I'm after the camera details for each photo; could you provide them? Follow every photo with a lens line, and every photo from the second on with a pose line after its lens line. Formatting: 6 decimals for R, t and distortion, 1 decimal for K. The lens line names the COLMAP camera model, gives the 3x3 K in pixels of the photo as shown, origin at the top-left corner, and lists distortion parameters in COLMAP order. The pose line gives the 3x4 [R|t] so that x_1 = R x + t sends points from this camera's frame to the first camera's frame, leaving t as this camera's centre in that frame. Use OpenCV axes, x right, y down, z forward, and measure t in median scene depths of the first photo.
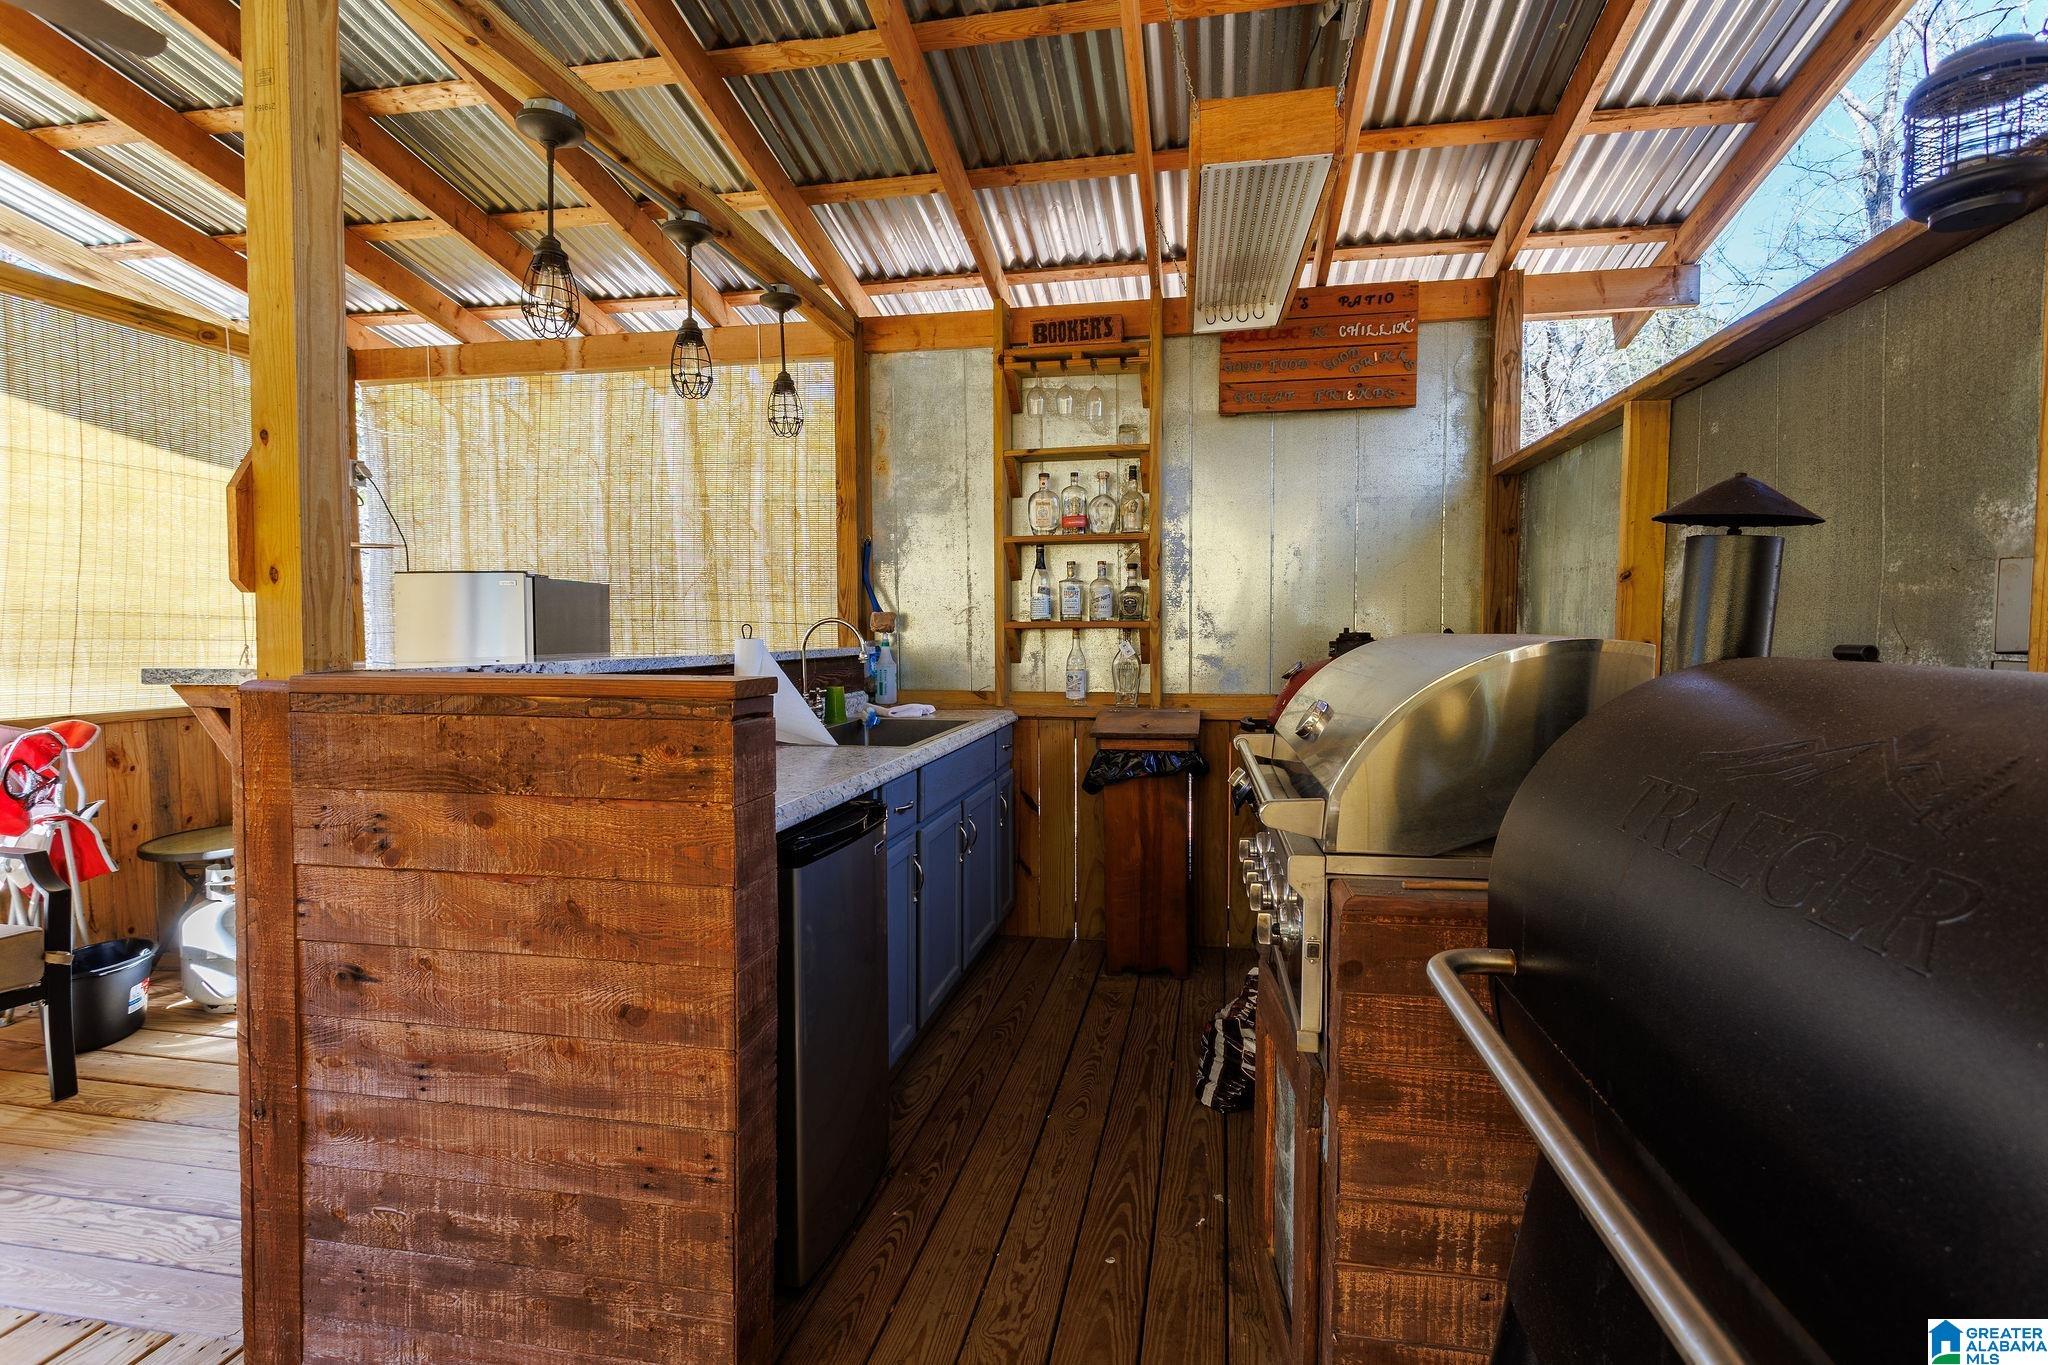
lens RADIAL K [[888.7, 0, 1024.0], [0, 888.7, 682.5], [0, 0, 1]] dist [0.000350, 0.011274]
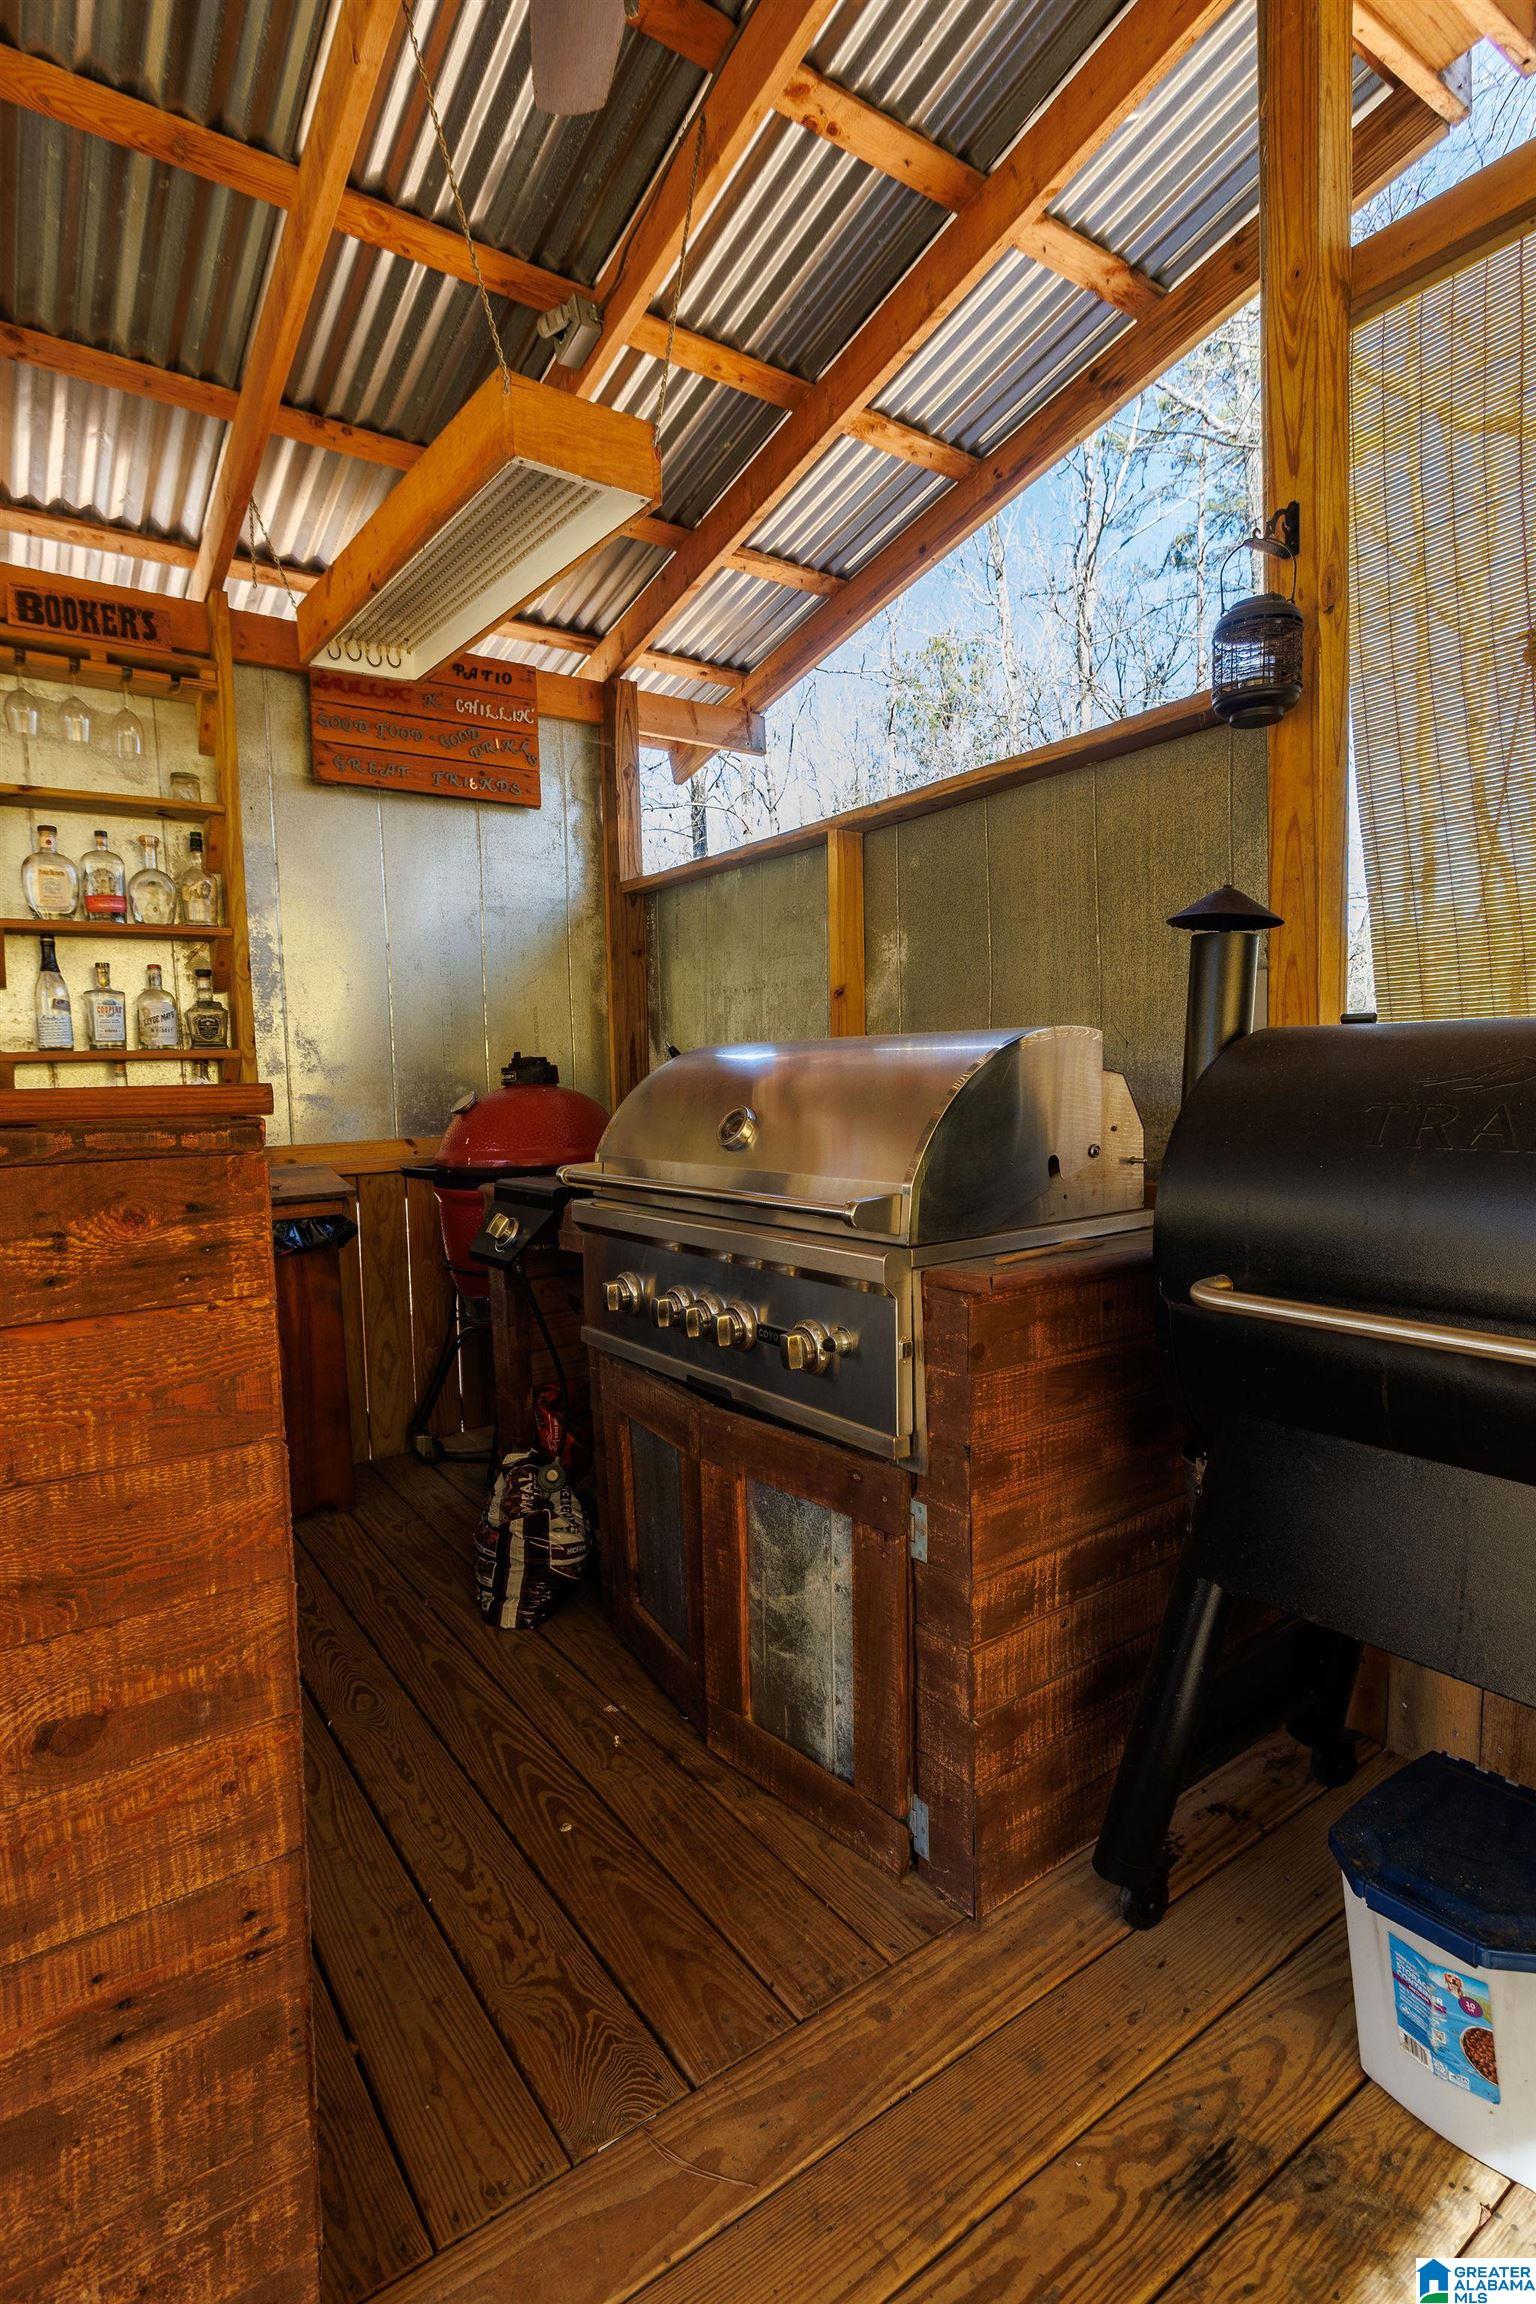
lens RADIAL K [[1050.6, 0, 768.0], [0, 1050.6, 1152.0], [0, 0, 1]] dist [0.009569, -0.000052]
pose [[0.734092, -0.072368, 0.675183, -0.137519], [0.062551, 0.997284, 0.038883, 0.009148], [-0.676163, 0.013689, 0.736625, 0.068116]]
